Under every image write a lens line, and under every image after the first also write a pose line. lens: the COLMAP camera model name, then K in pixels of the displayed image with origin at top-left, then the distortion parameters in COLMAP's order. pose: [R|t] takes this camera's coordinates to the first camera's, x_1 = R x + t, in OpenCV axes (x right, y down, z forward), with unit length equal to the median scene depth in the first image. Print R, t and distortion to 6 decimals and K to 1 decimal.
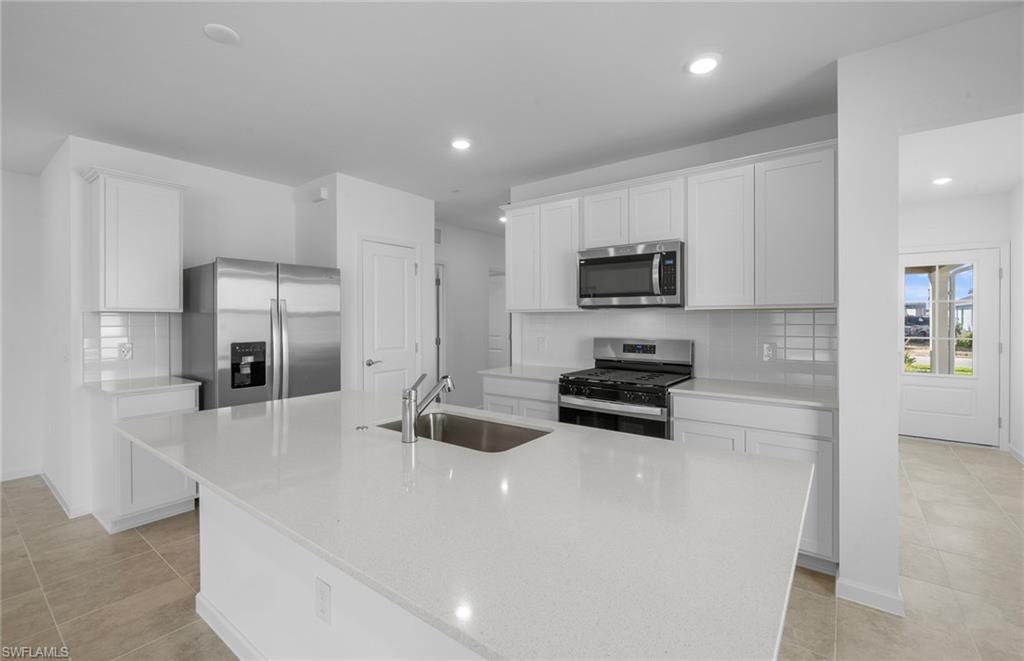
lens RADIAL K [[440.0, 0, 512.0], [0, 440.0, 324.1], [0, 0, 1]] dist [-0.003034, -0.000598]
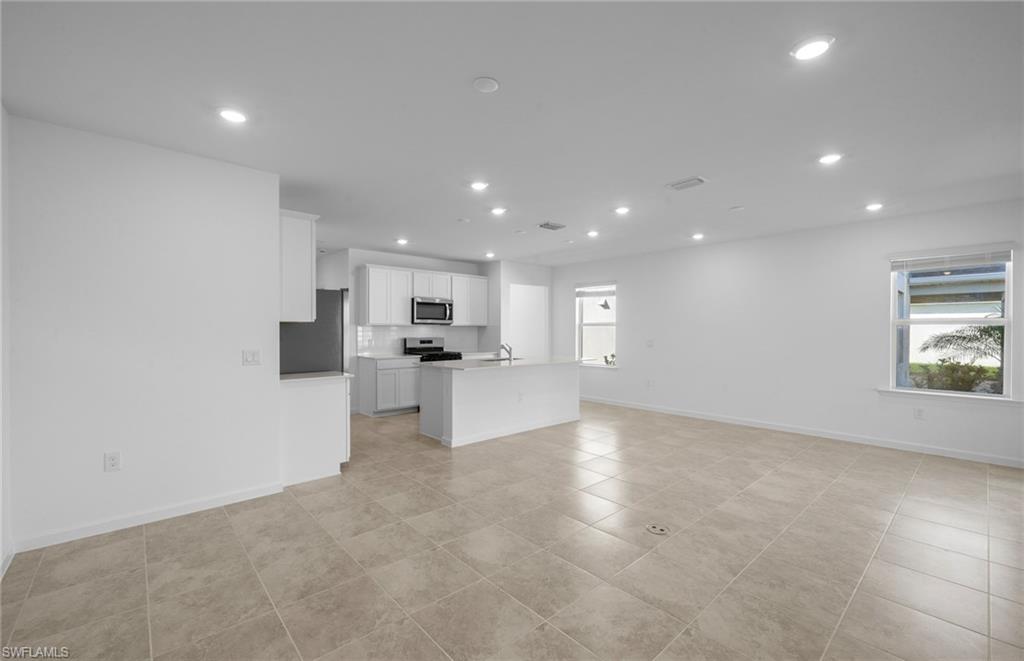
lens RADIAL K [[440.0, 0, 514.9], [0, 440.0, 329.0], [0, 0, 1]] dist [-0.003034, -0.000598]
pose [[0.169296, 0.003028, 0.985561, -1.940782], [0.007953, 0.999959, -0.004439, 0.002830], [-0.985533, 0.008590, 0.169265, 0.154685]]
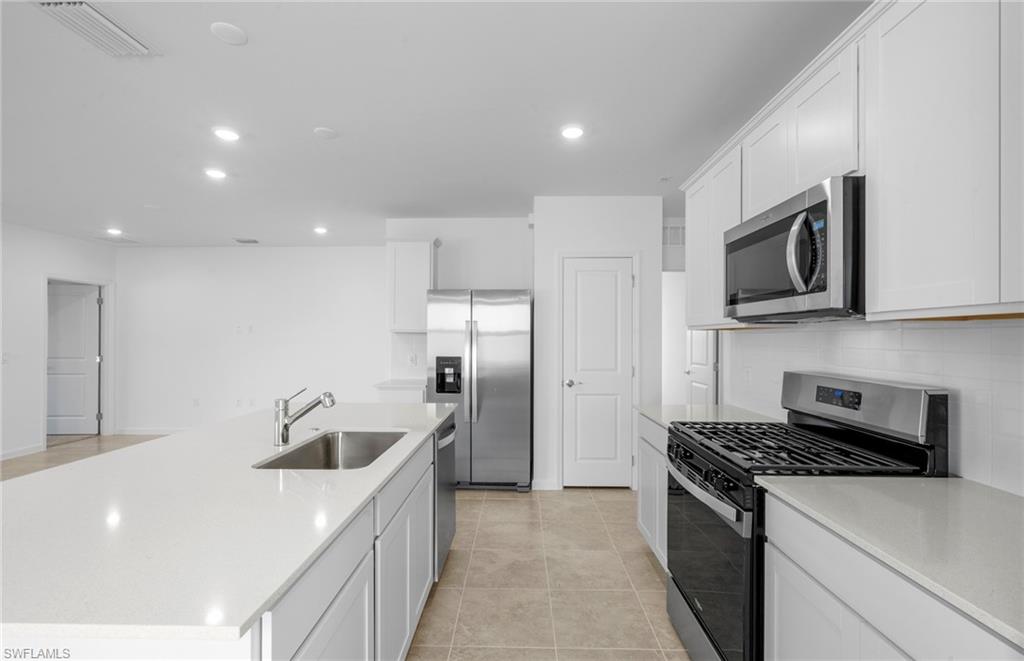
lens RADIAL K [[463.3, 0, 509.2], [0, 463.3, 333.7], [0, 0, 1]] dist [-0.003506, 0.000025]
pose [[0.589627, -0.001984, -0.807673, 0.509709], [-0.015310, 0.999790, -0.013633, -0.006058], [0.807530, 0.020404, 0.589473, 0.364770]]
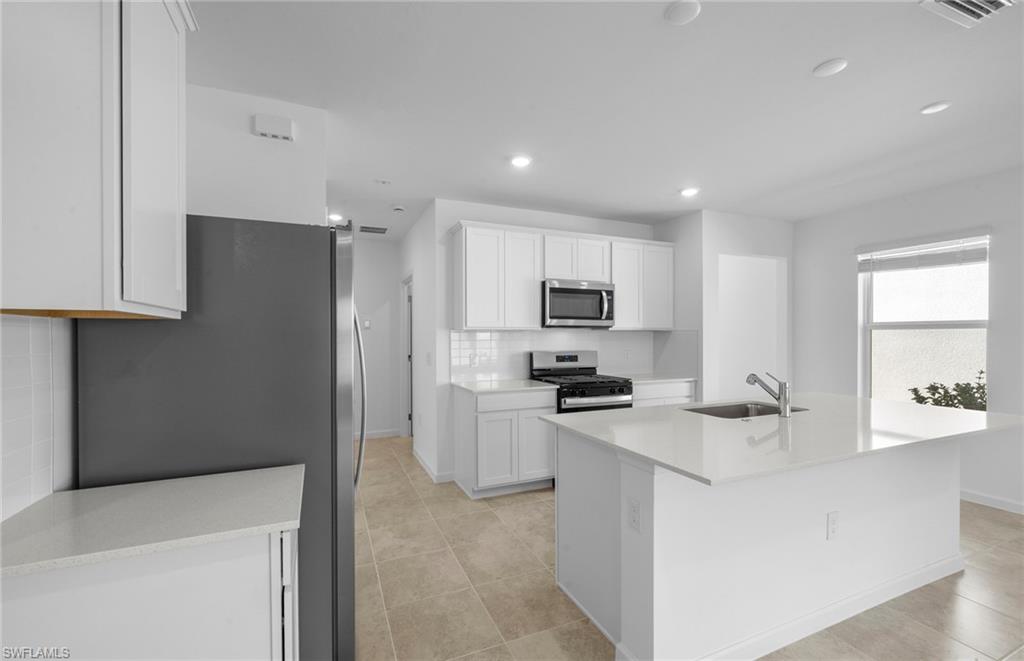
lens RADIAL K [[440.0, 0, 504.8], [0, 440.0, 336.7], [0, 0, 1]] dist [-0.003034, -0.000598]
pose [[0.480764, 0.000083, 0.876850, -0.983316], [0.009670, 0.999939, -0.005396, -0.004422], [-0.876797, 0.011074, 0.480734, 0.536017]]
